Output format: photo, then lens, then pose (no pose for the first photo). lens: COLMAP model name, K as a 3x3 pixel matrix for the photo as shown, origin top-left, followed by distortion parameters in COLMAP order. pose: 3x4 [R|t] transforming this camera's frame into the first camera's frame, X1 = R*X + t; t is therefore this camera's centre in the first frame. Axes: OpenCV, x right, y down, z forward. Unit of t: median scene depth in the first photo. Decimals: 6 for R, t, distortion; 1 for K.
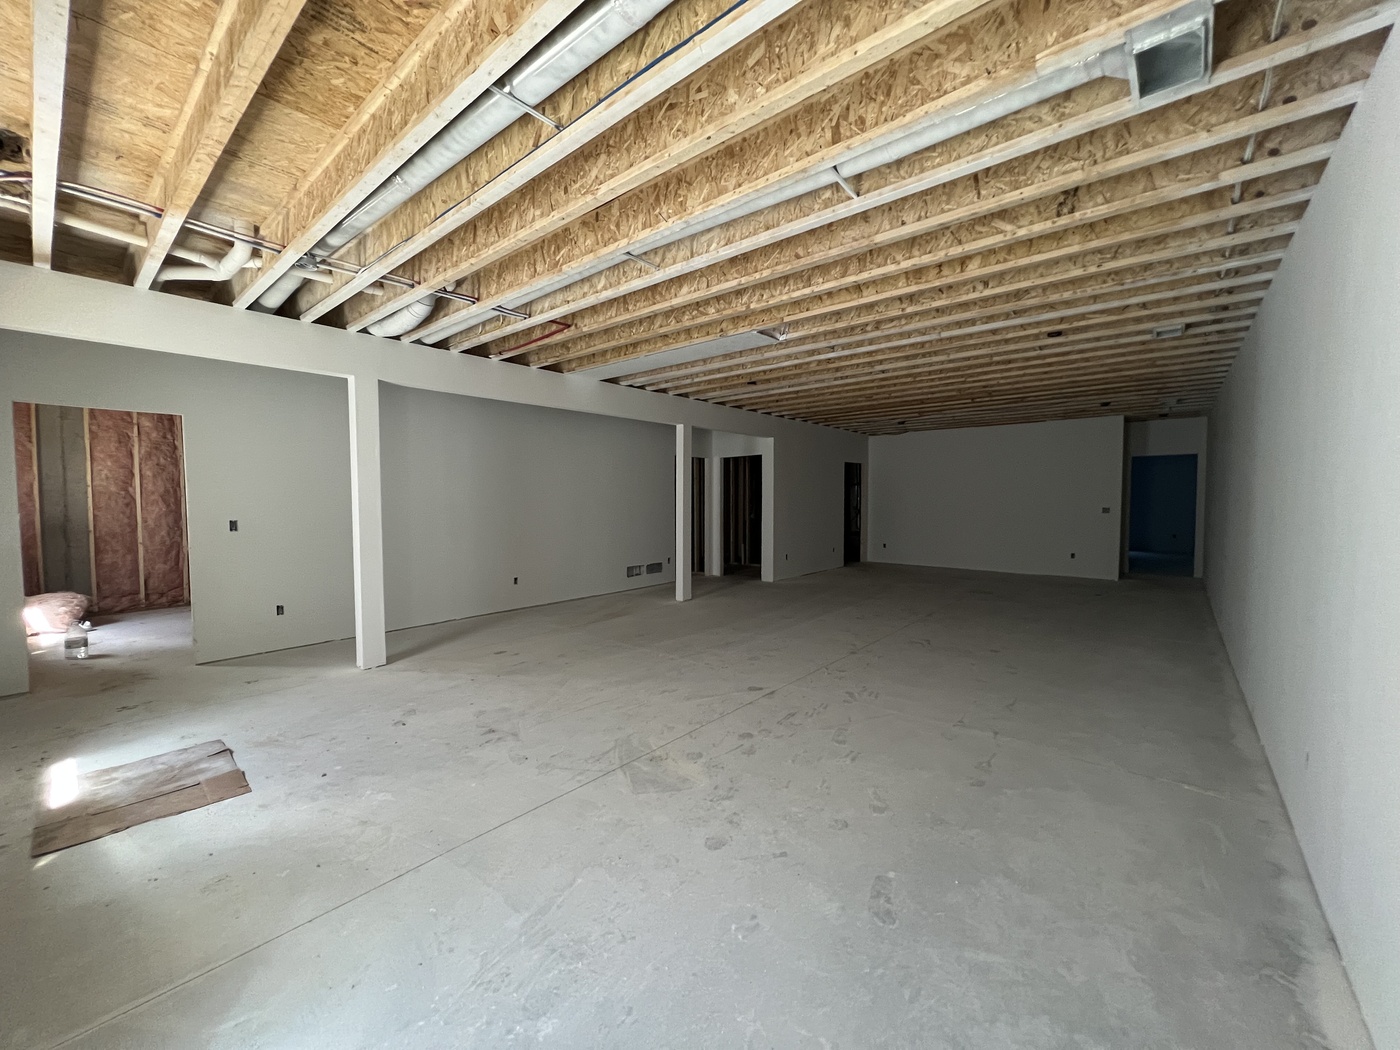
lens RADIAL K [[559.4, 0, 698.8], [0, 559.4, 524.5], [0, 0, 1]] dist [-0.000460, 0.000151]
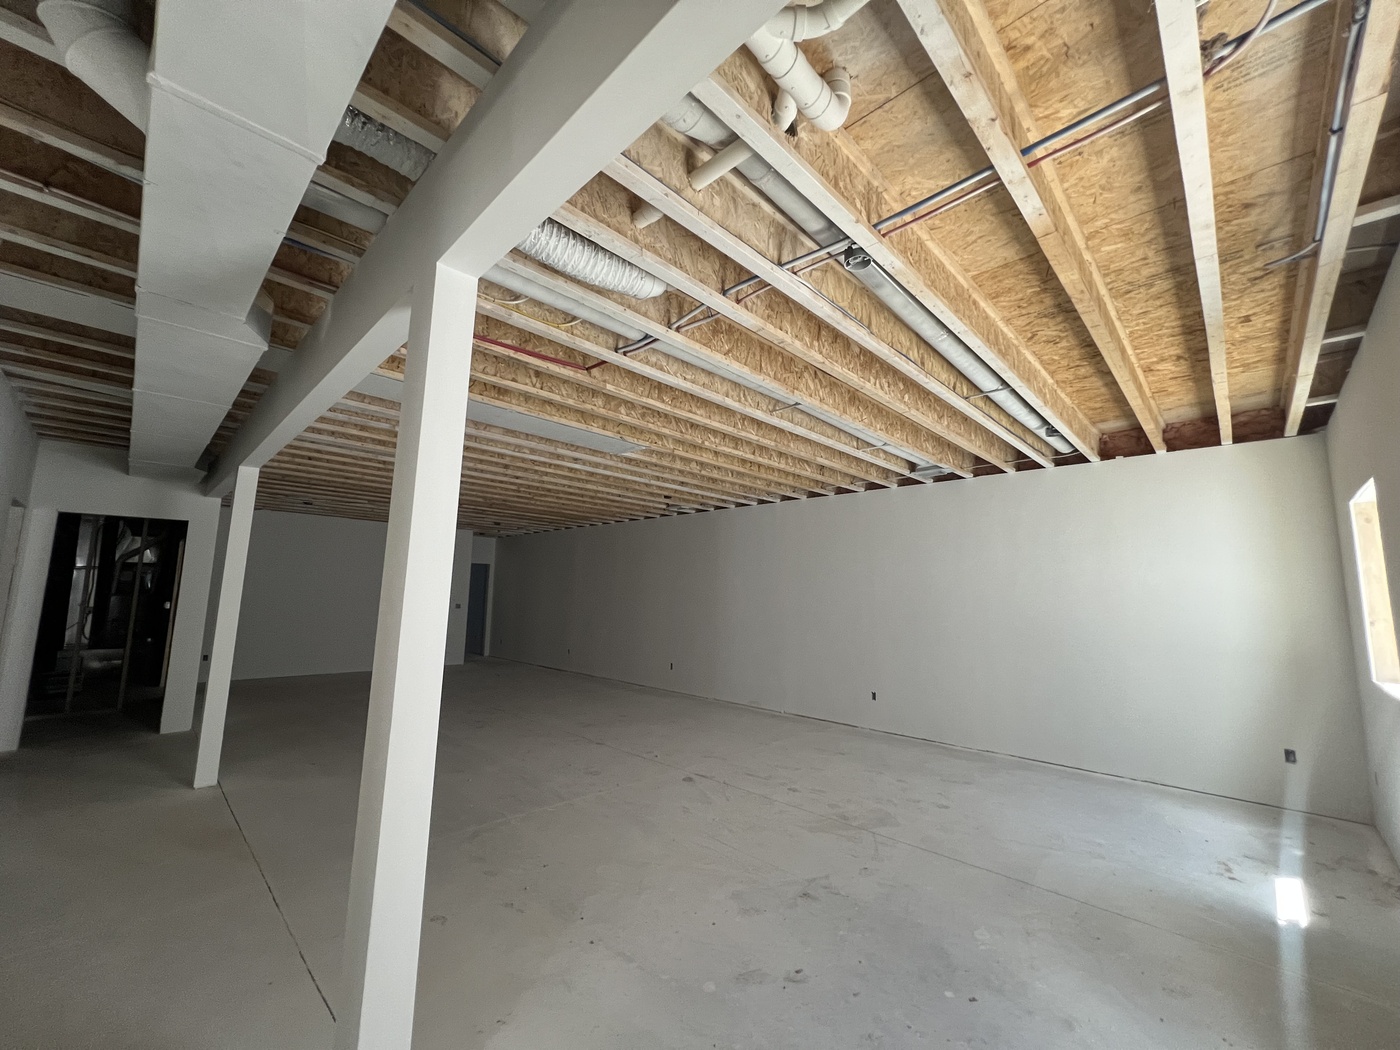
lens RADIAL K [[559.4, 0, 699.3], [0, 559.4, 525.9], [0, 0, 1]] dist [-0.000460, 0.000151]
pose [[0.073101, 0.131060, 0.988676, -1.243882], [0.028246, 0.990658, -0.133412, -0.056111], [-0.996924, 0.037679, 0.068716, 1.071255]]
